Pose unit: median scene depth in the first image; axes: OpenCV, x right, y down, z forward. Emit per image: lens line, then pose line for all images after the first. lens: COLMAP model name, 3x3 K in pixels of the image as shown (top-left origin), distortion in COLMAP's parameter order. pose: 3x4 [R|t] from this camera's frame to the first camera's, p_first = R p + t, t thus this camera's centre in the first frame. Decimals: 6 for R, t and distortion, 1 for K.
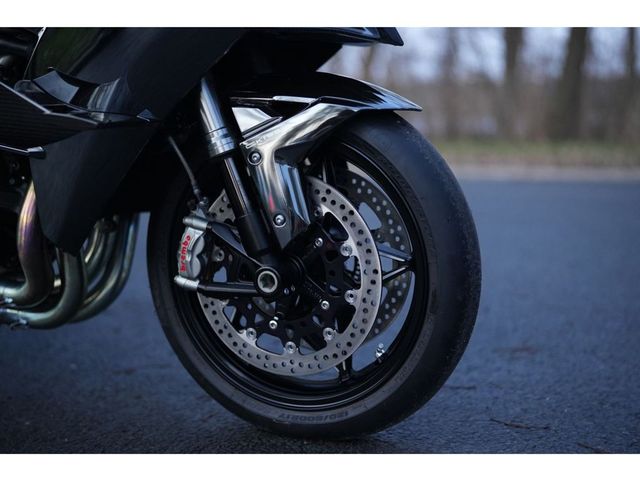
lens RADIAL K [[896.5, 0, 319.7], [0, 896.5, 230.1], [0, 0, 1]] dist [-0.045834, 0.655541]
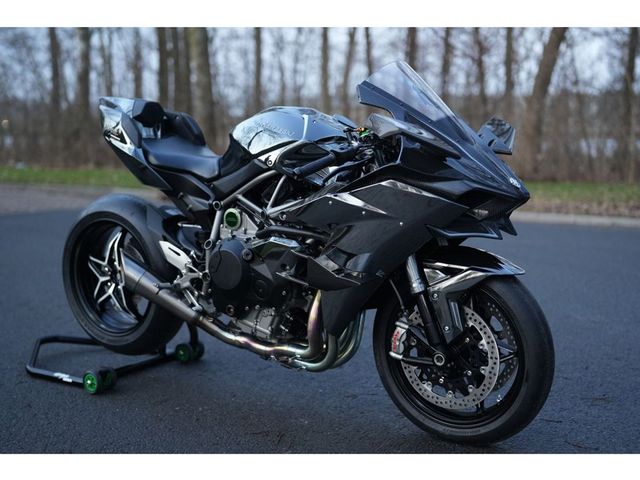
lens RADIAL K [[896.5, 0, 319.7], [0, 896.5, 230.1], [0, 0, 1]] dist [-0.045834, 0.655541]
pose [[0.982606, 0.033421, -0.182668, 0.030343], [-0.034680, 0.999392, -0.003703, -0.195723], [0.182433, 0.009974, 0.983168, -0.901639]]
